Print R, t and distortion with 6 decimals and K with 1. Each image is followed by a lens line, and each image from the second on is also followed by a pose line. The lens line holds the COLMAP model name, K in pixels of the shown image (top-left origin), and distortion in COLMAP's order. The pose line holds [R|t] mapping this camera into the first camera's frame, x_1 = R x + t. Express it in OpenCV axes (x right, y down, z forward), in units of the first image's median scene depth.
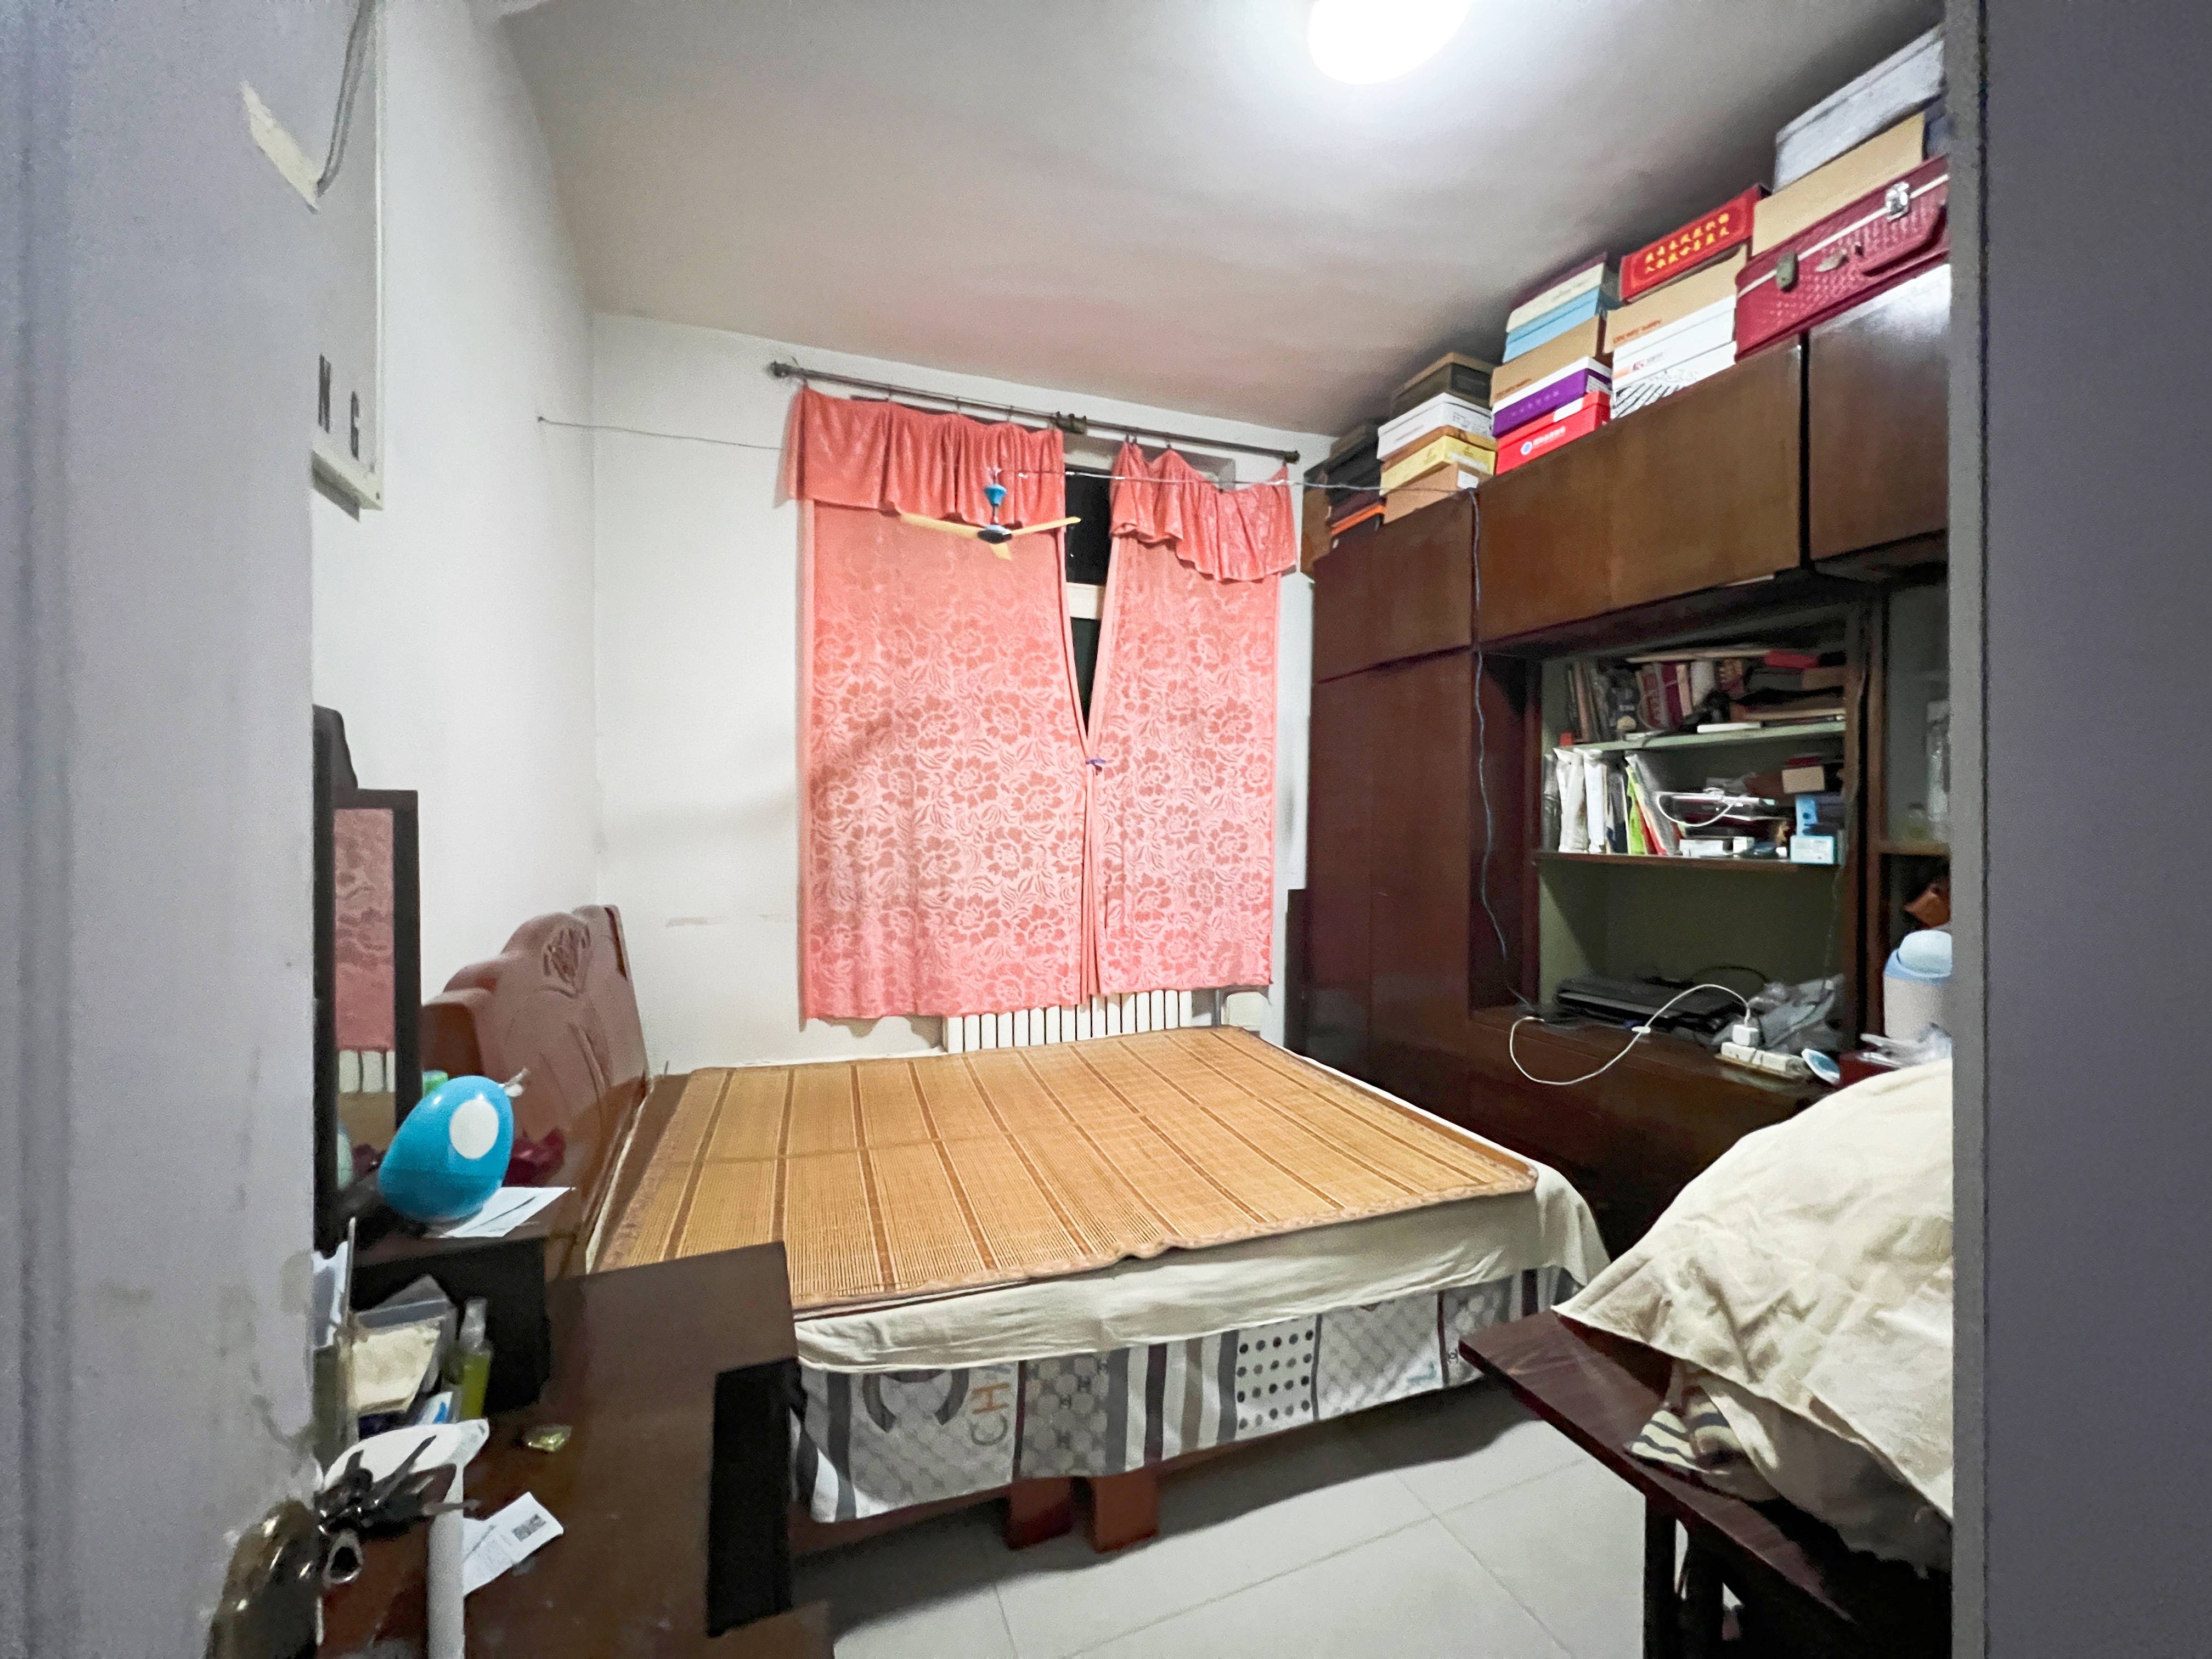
lens RADIAL K [[883.2, 0, 1107.3], [0, 883.2, 821.0], [0, 0, 1]] dist [-0.000468, 0.003423]
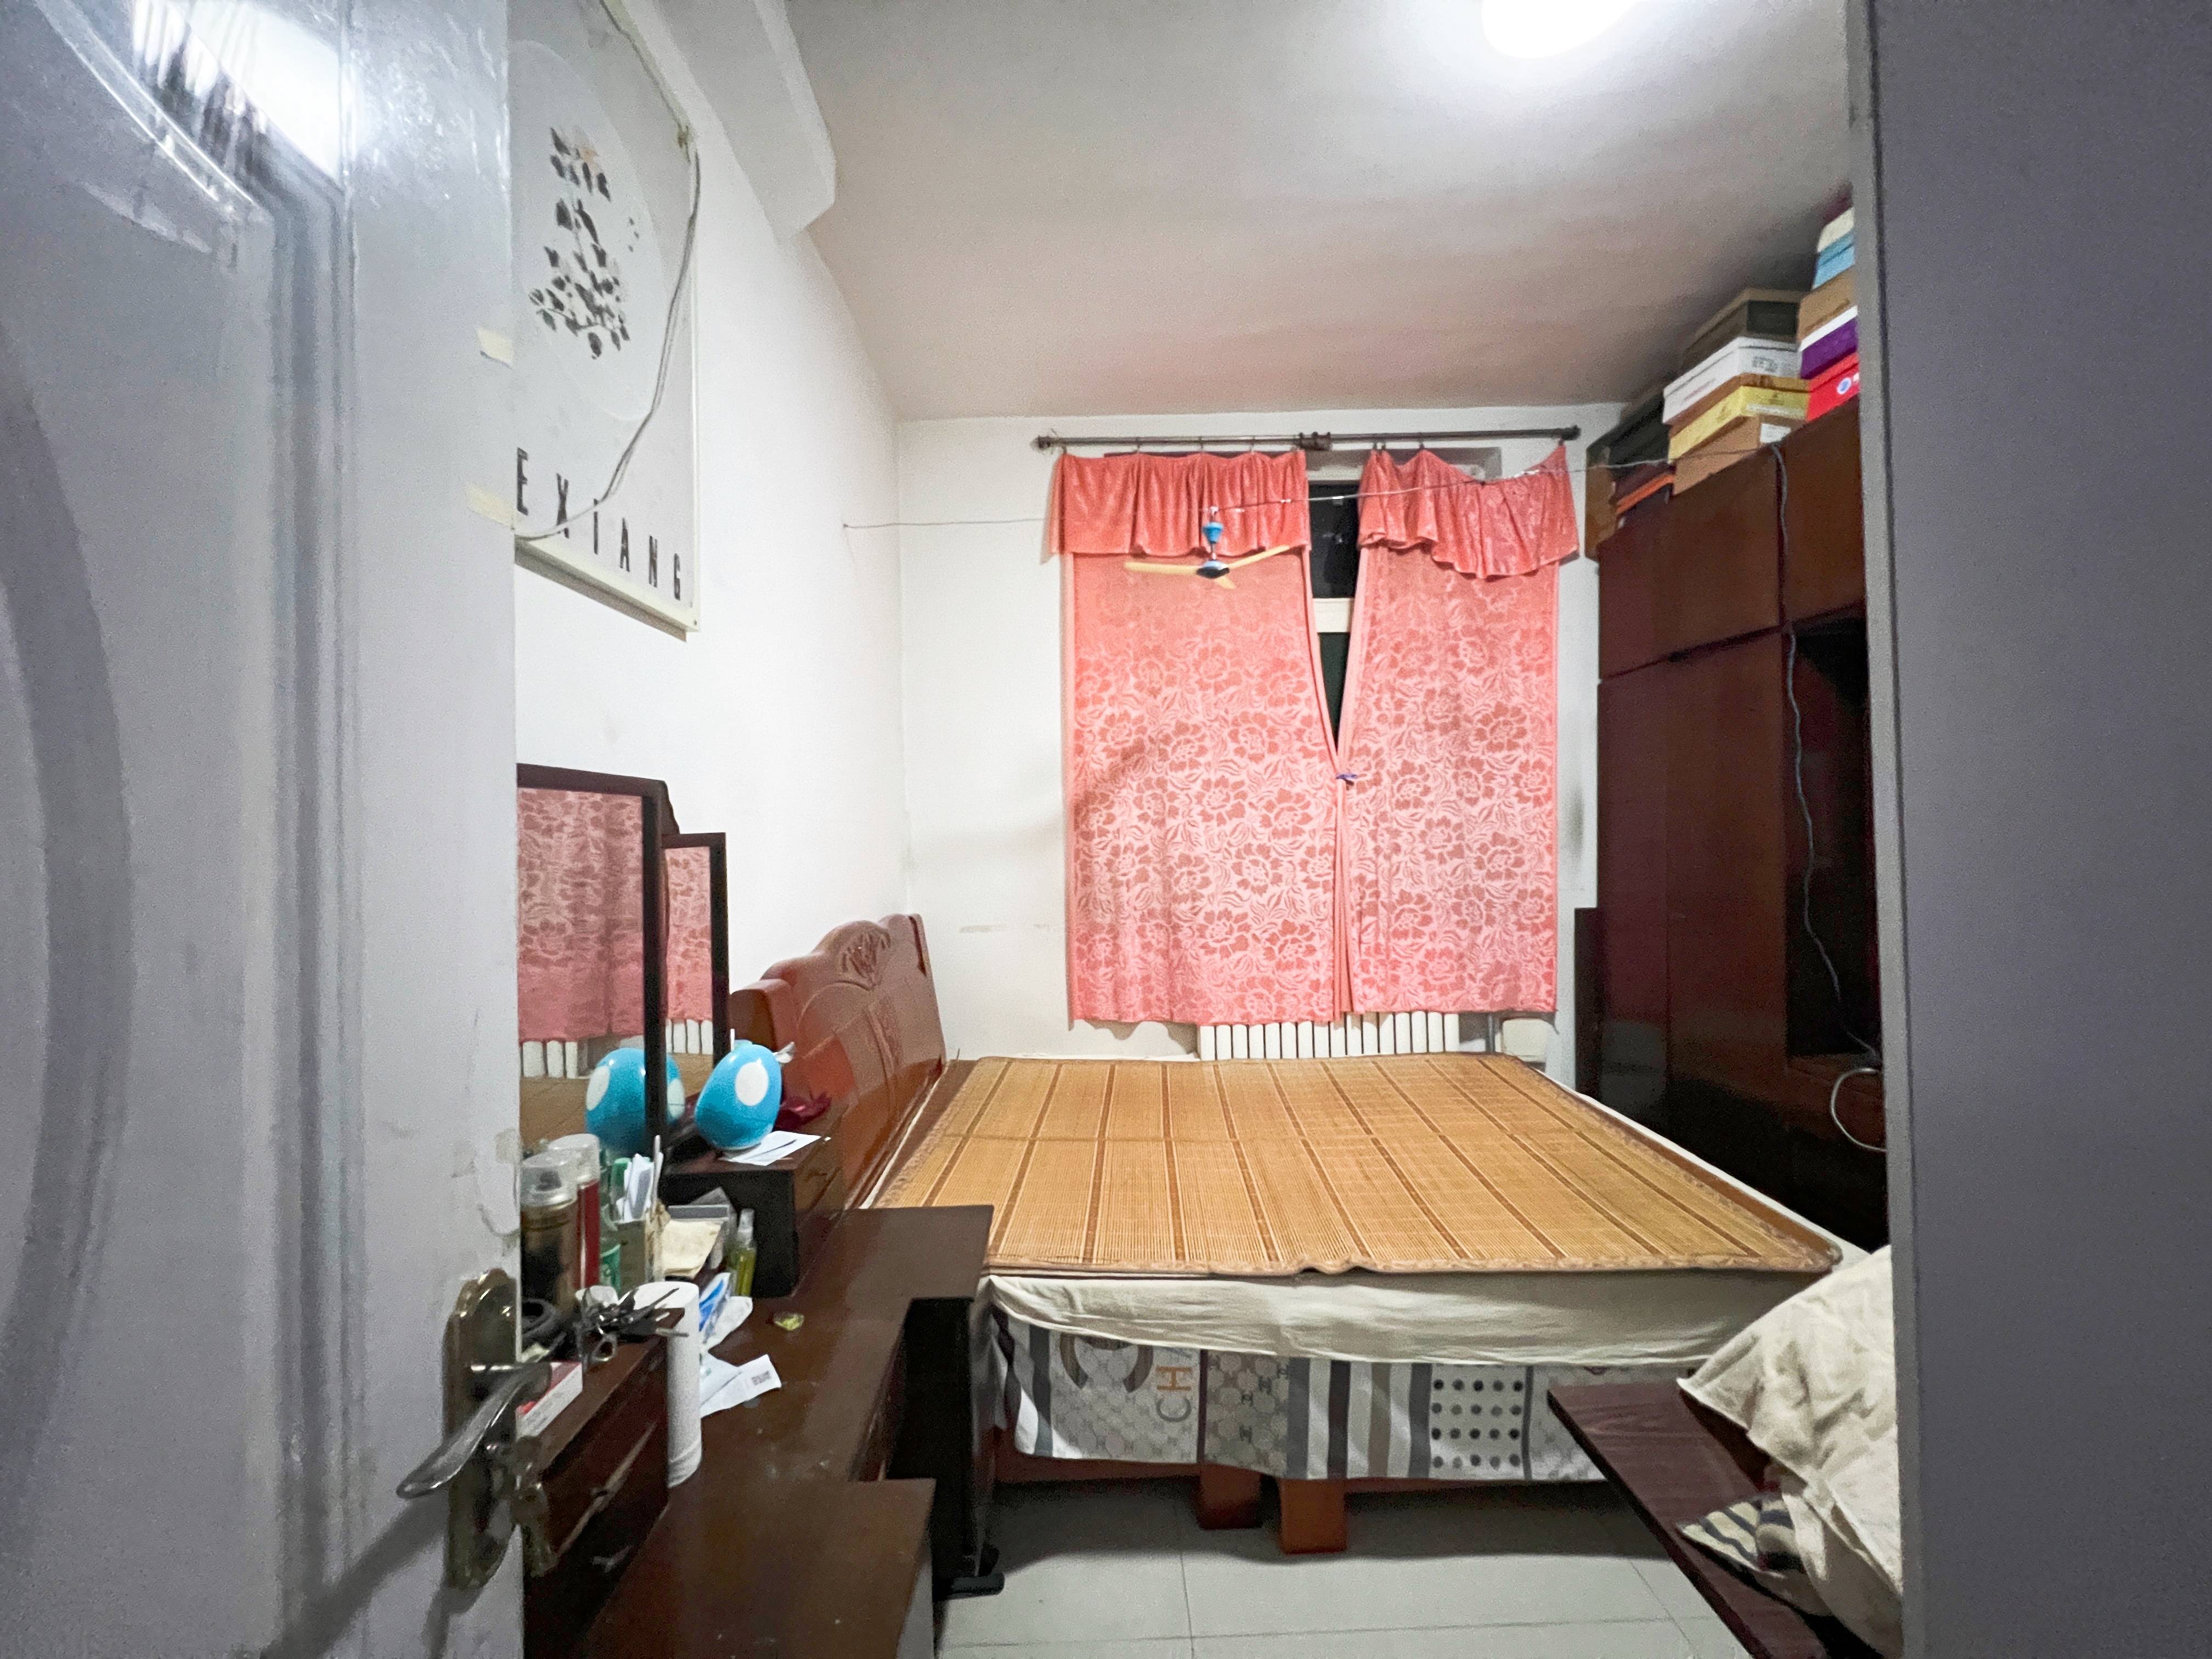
lens RADIAL K [[883.2, 0, 1107.3], [0, 883.2, 821.0], [0, 0, 1]] dist [-0.000468, 0.003423]
pose [[0.934786, -0.020099, -0.354641, 0.096882], [0.016239, 0.999772, -0.013859, -0.008816], [0.354839, 0.007196, 0.934900, -0.024574]]
